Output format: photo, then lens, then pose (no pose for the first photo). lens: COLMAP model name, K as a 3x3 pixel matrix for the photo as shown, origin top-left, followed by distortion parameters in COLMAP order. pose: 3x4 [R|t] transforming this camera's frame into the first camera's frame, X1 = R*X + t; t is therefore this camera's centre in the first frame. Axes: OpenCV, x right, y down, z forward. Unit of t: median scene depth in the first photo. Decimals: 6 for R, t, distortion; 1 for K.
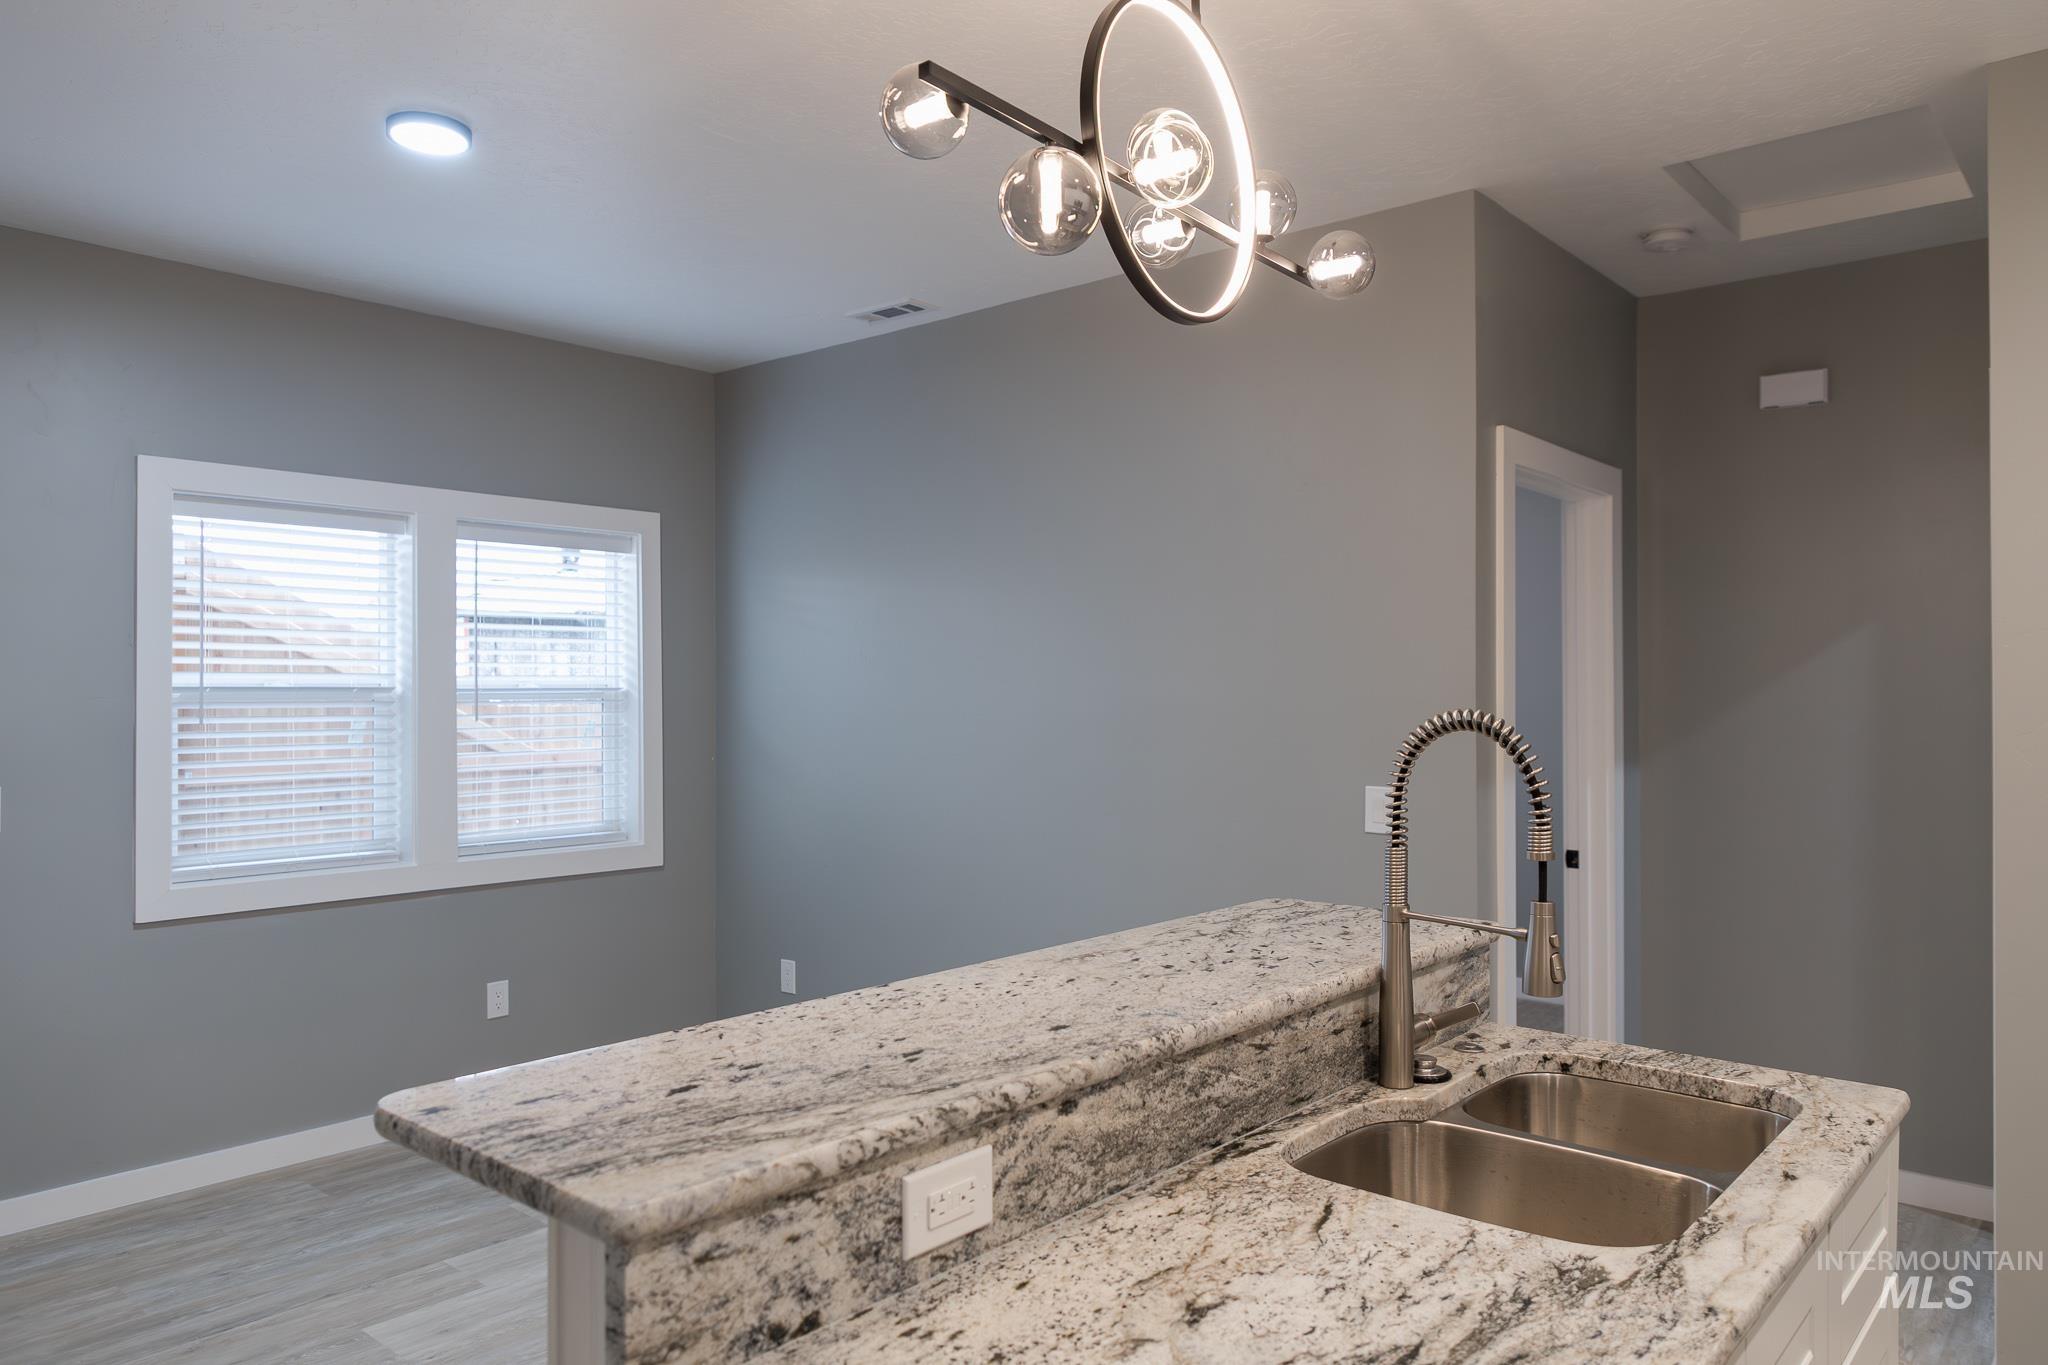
lens RADIAL K [[1392.2, 0, 1017.7], [0, 1392.2, 678.1], [0, 0, 1]] dist [-0.009268, 0.002456]
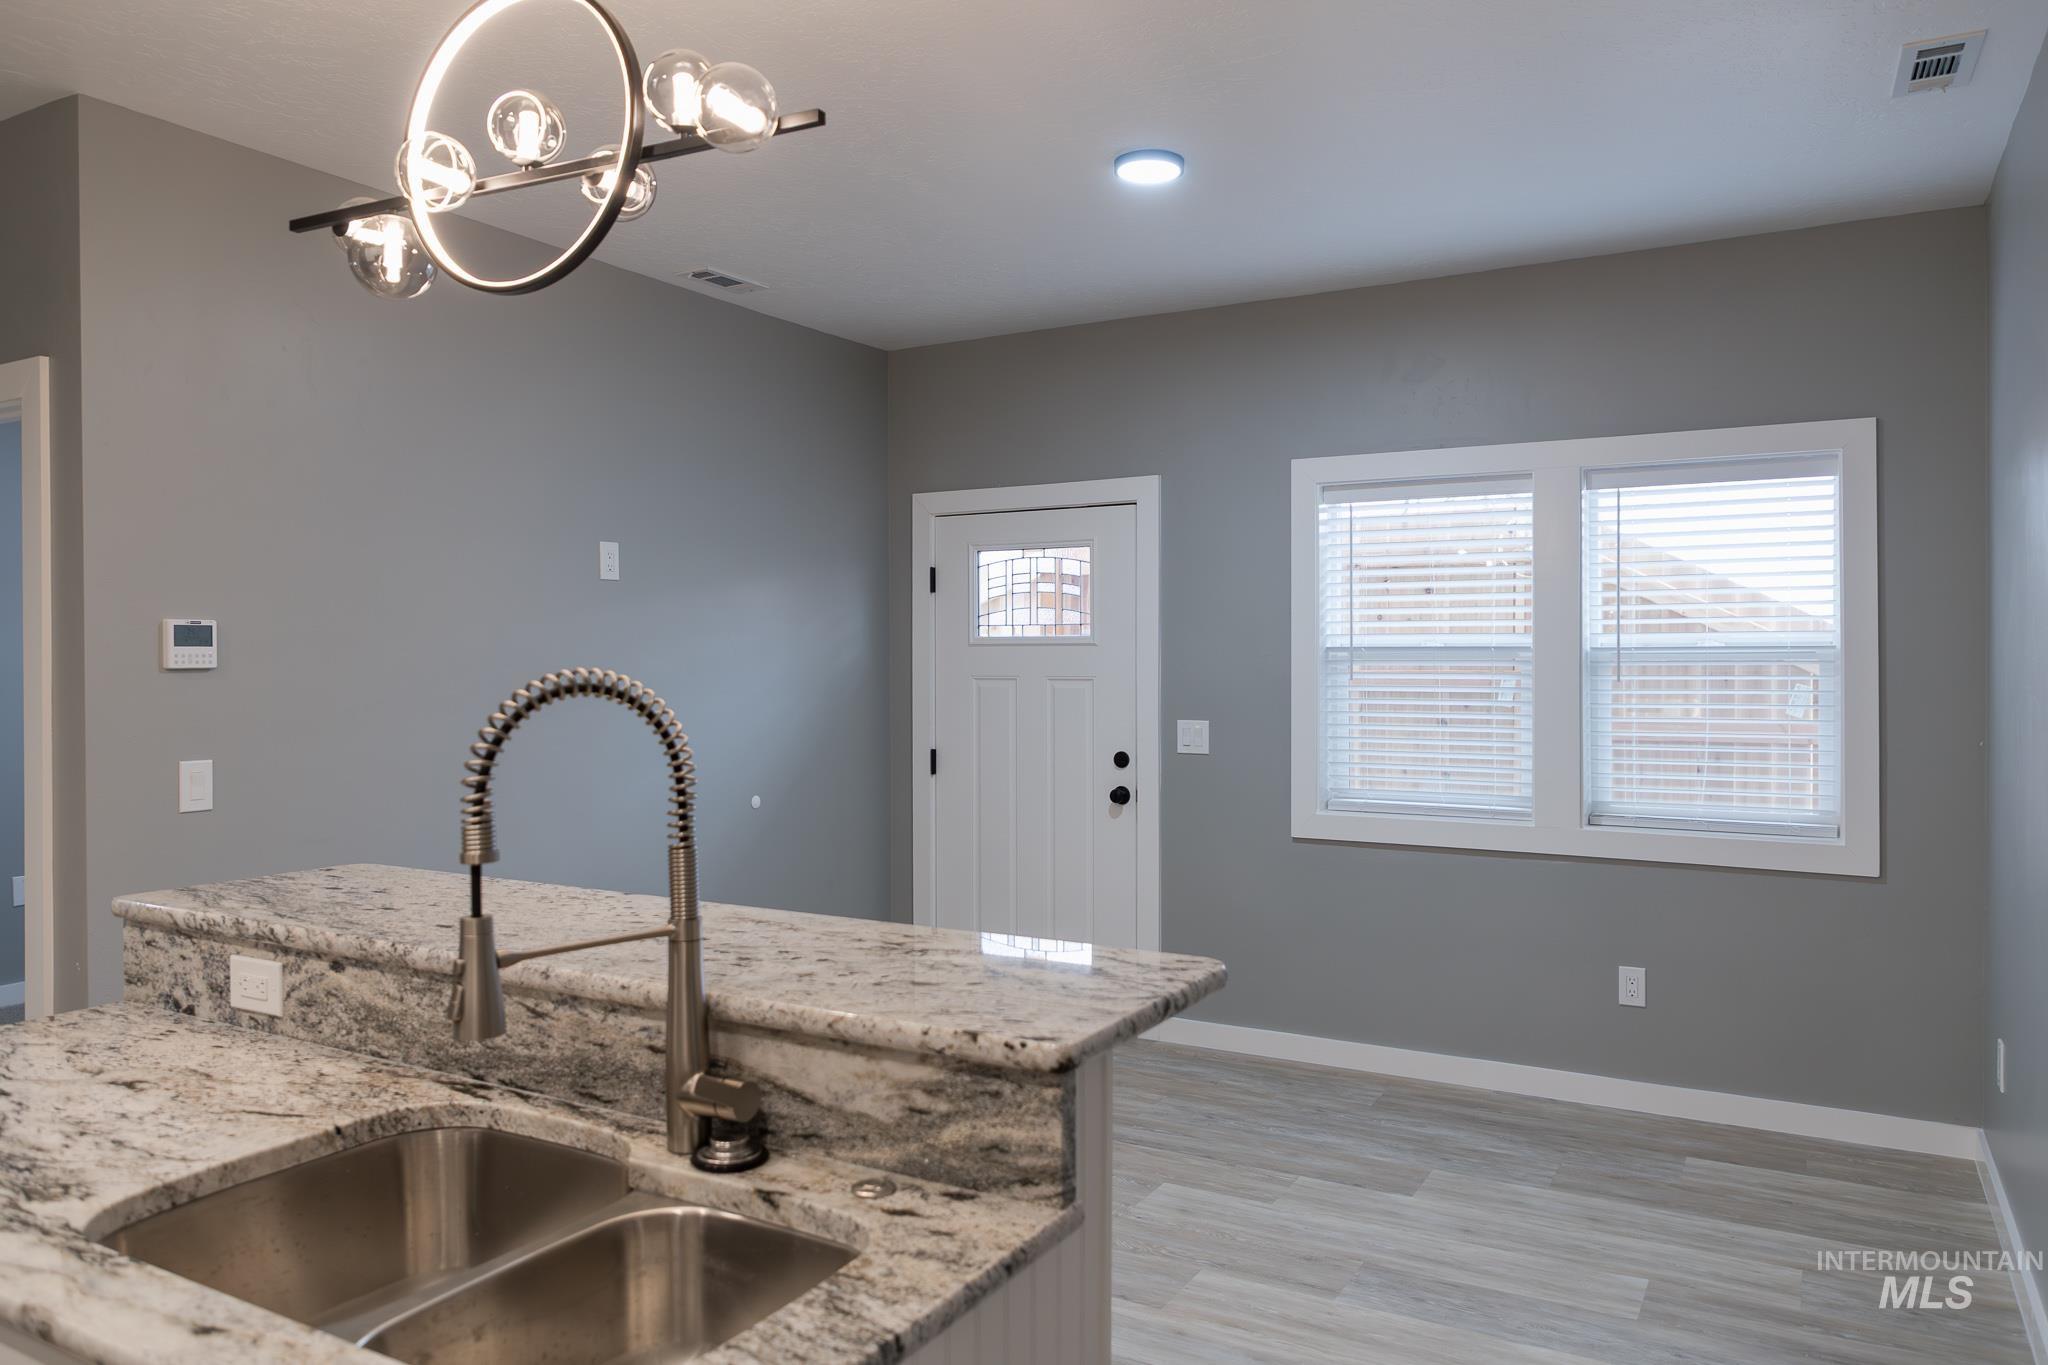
lens RADIAL K [[1392.2, 0, 1017.7], [0, 1392.2, 678.1], [0, 0, 1]] dist [-0.009268, 0.002456]
pose [[0.190445, 0.016570, -0.981558, 1.320238], [0.010843, 0.999761, 0.018981, 0.017993], [0.981638, -0.014258, 0.190220, 1.273828]]
